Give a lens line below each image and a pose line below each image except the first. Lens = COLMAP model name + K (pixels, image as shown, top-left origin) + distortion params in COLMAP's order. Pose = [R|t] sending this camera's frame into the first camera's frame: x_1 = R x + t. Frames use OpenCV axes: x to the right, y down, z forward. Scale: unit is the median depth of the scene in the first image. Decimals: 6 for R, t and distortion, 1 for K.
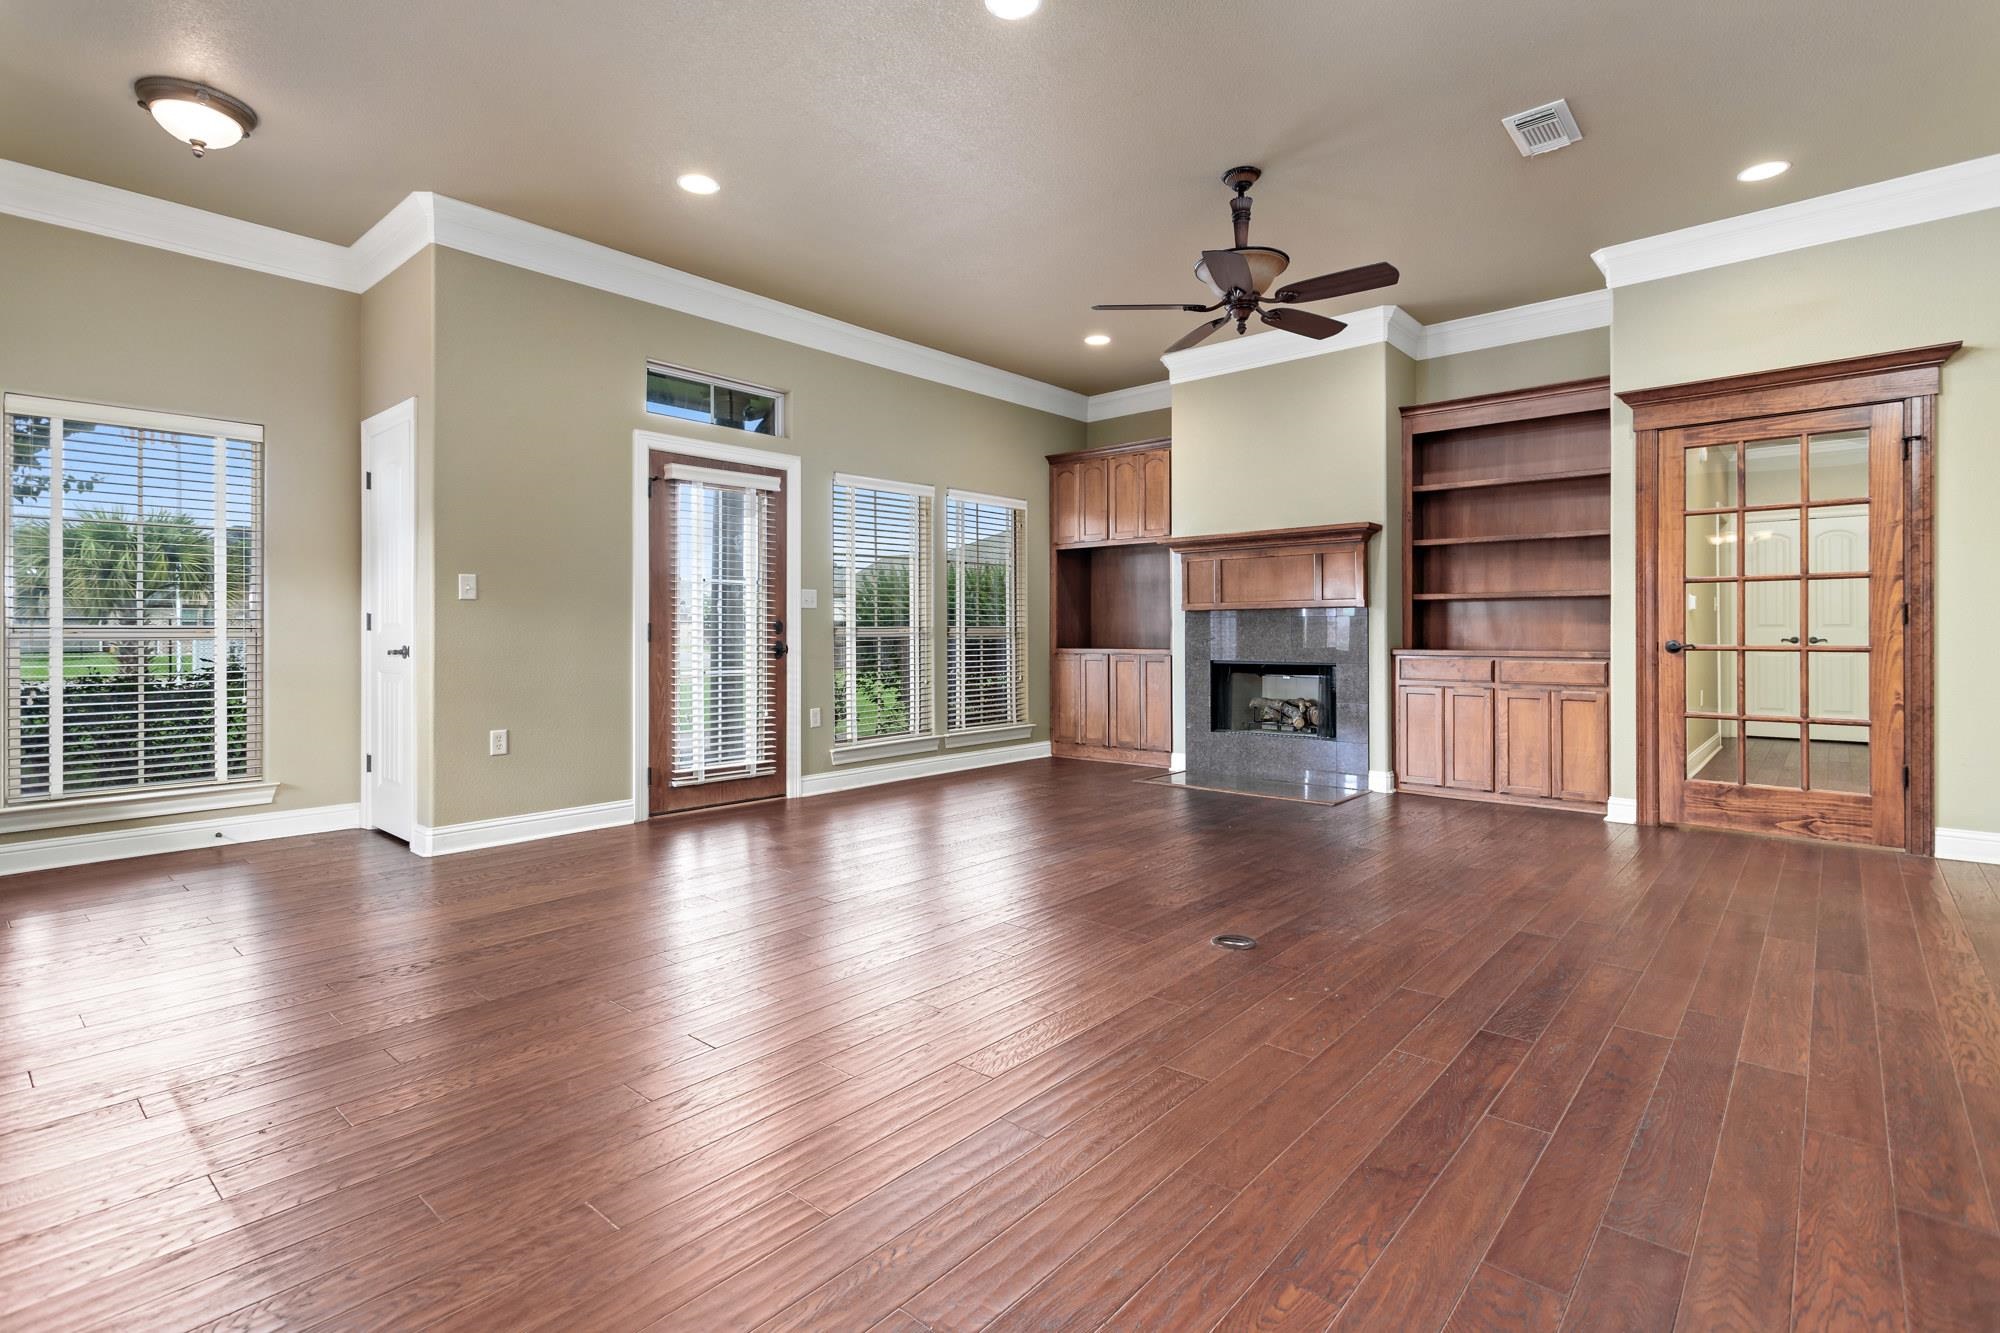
lens RADIAL K [[952.1, 0, 994.5], [0, 952.1, 625.9], [0, 0, 1]] dist [0.001725, 0.000463]
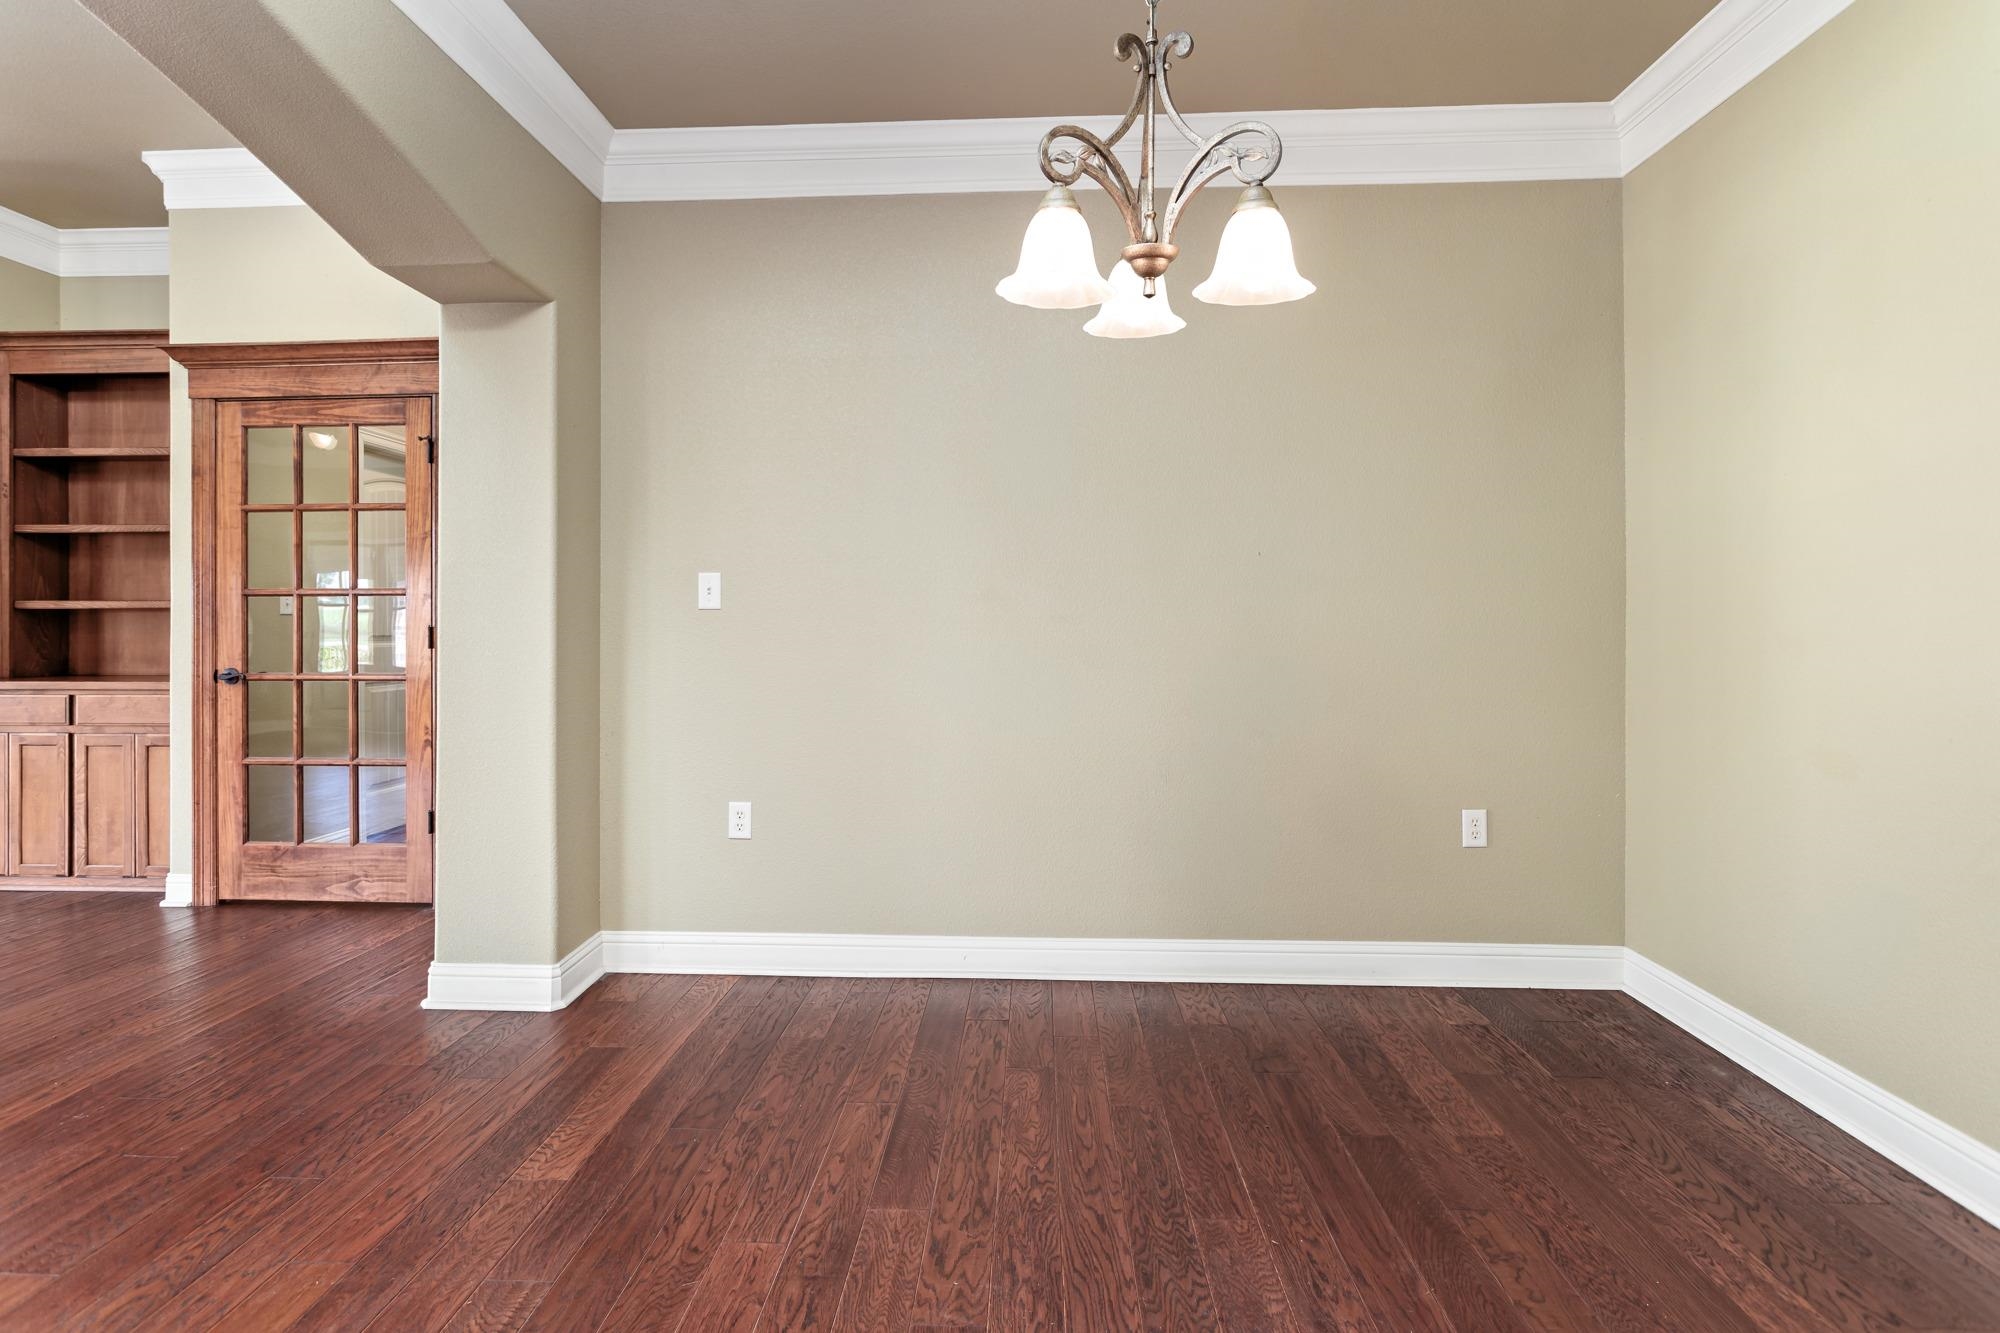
lens RADIAL K [[989.7, 0, 996.9], [0, 989.7, 619.7], [0, 0, 1]] dist [0.001435, 0.000531]
pose [[0.777391, -0.000608, 0.629017, 0.679052], [-0.001622, 0.999994, 0.002971, -0.028502], [-0.629015, -0.003330, 0.777386, -0.038328]]
